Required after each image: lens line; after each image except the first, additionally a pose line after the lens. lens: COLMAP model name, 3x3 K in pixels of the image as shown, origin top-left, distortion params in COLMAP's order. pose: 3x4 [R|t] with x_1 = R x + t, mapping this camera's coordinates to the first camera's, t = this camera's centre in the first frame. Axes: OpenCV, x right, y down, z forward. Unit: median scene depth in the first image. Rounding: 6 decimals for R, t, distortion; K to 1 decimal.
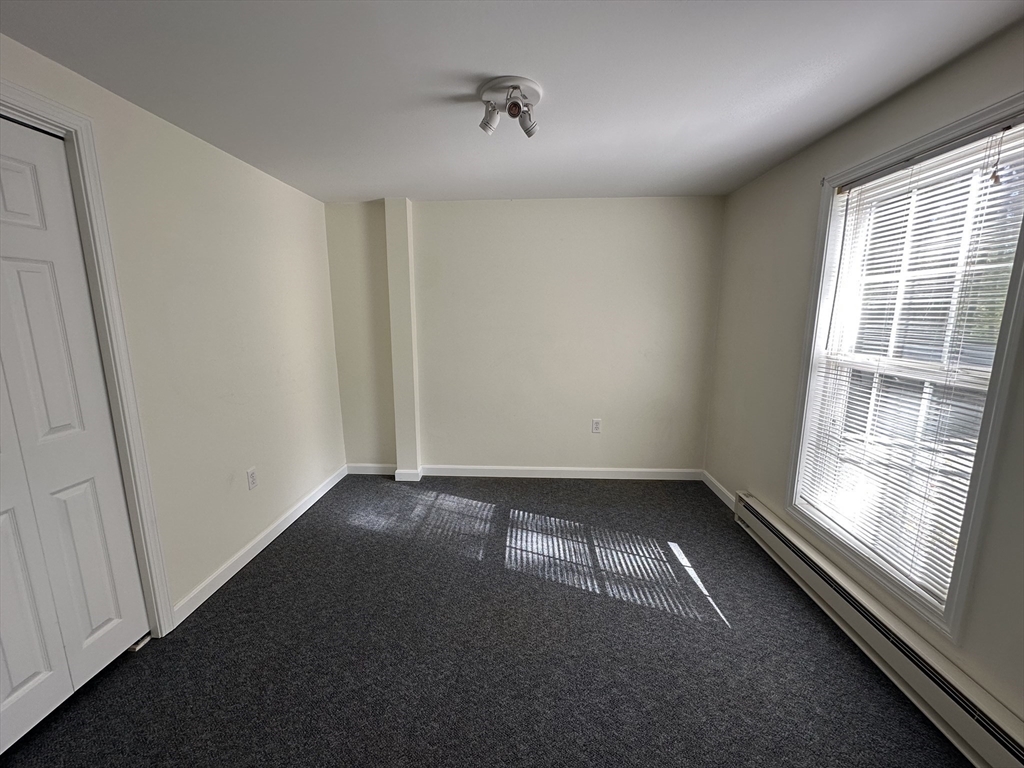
lens RADIAL K [[410.1, 0, 505.1], [0, 410.1, 382.5], [0, 0, 1]] dist [0.001048, 0.000132]
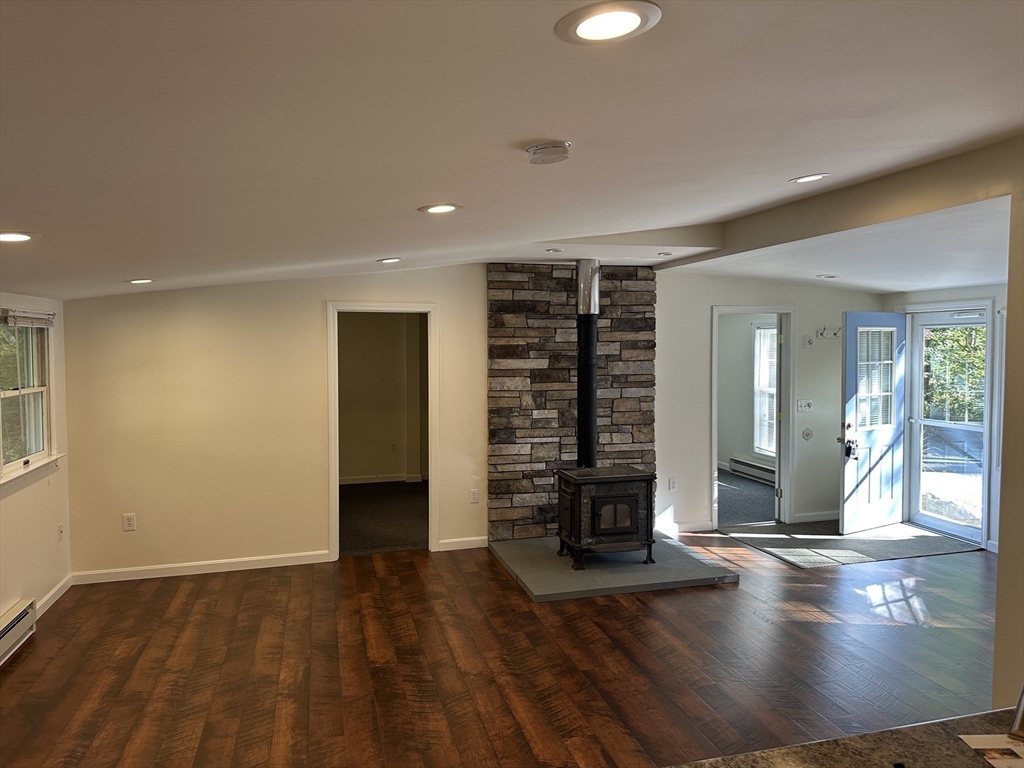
lens RADIAL K [[711.4, 0, 514.3], [0, 711.4, 373.7], [0, 0, 1]] dist [0.152098, -0.224887]
pose [[0.948361, -0.014494, 0.316862, -1.673533], [0.055493, 0.991130, -0.120752, 0.239415], [-0.312302, 0.132100, 0.940753, -2.215405]]
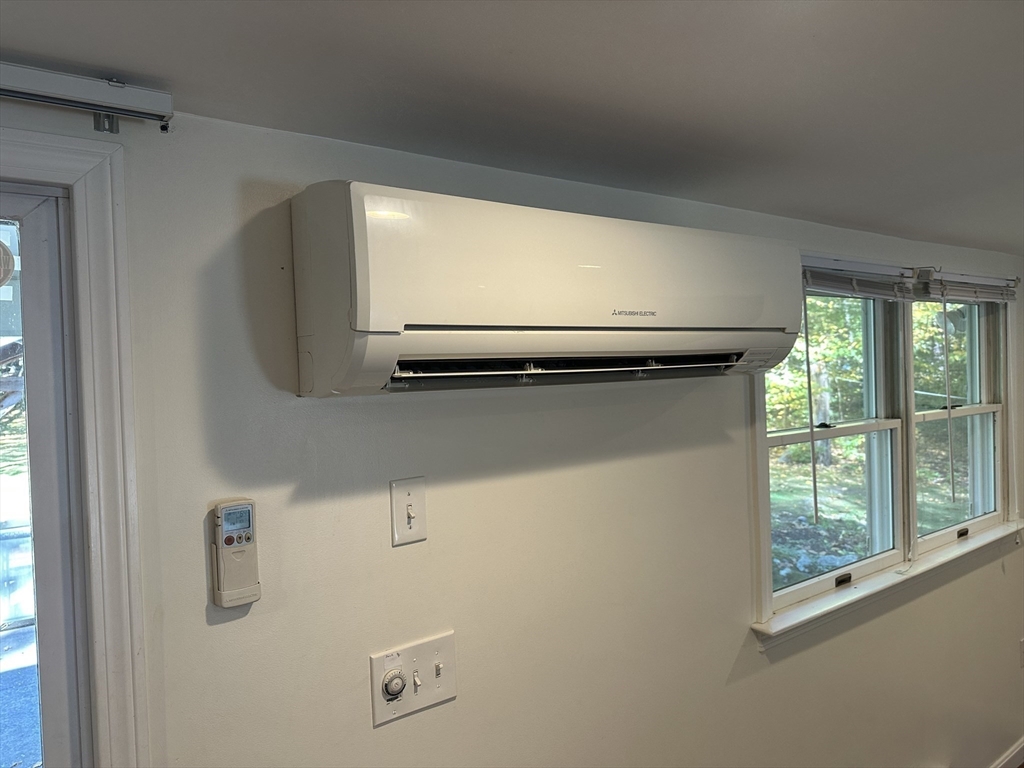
lens RADIAL K [[728.4, 0, 525.1], [0, 728.4, 381.9], [0, 0, 1]] dist [0.158638, -0.240517]
pose [[0.660962, -0.002266, -0.750416, -1.856825], [-0.098196, 0.991136, -0.089484, 0.116175], [0.743967, 0.132833, 0.654881, -1.334671]]
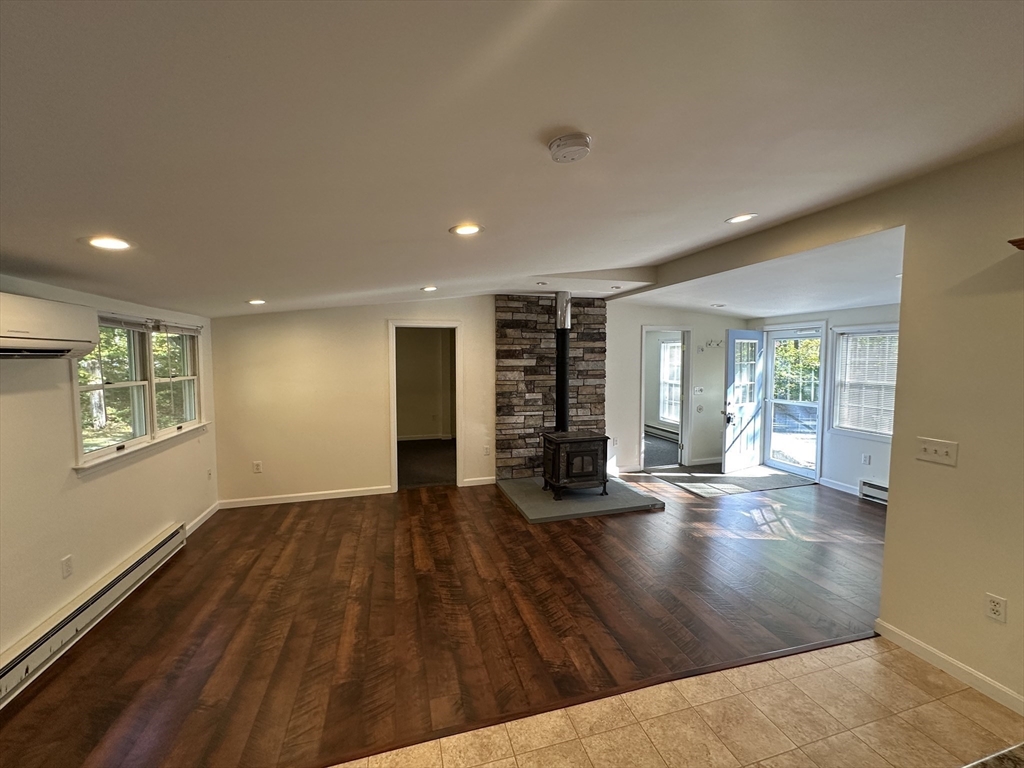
lens RADIAL K [[410.1, 0, 505.1], [0, 410.1, 382.5], [0, 0, 1]] dist [0.001048, 0.000132]
pose [[0.948161, -0.019773, 0.317175, -1.609754], [0.054676, 0.993329, -0.101525, 0.224963], [-0.313052, 0.113604, 0.942917, -1.890010]]
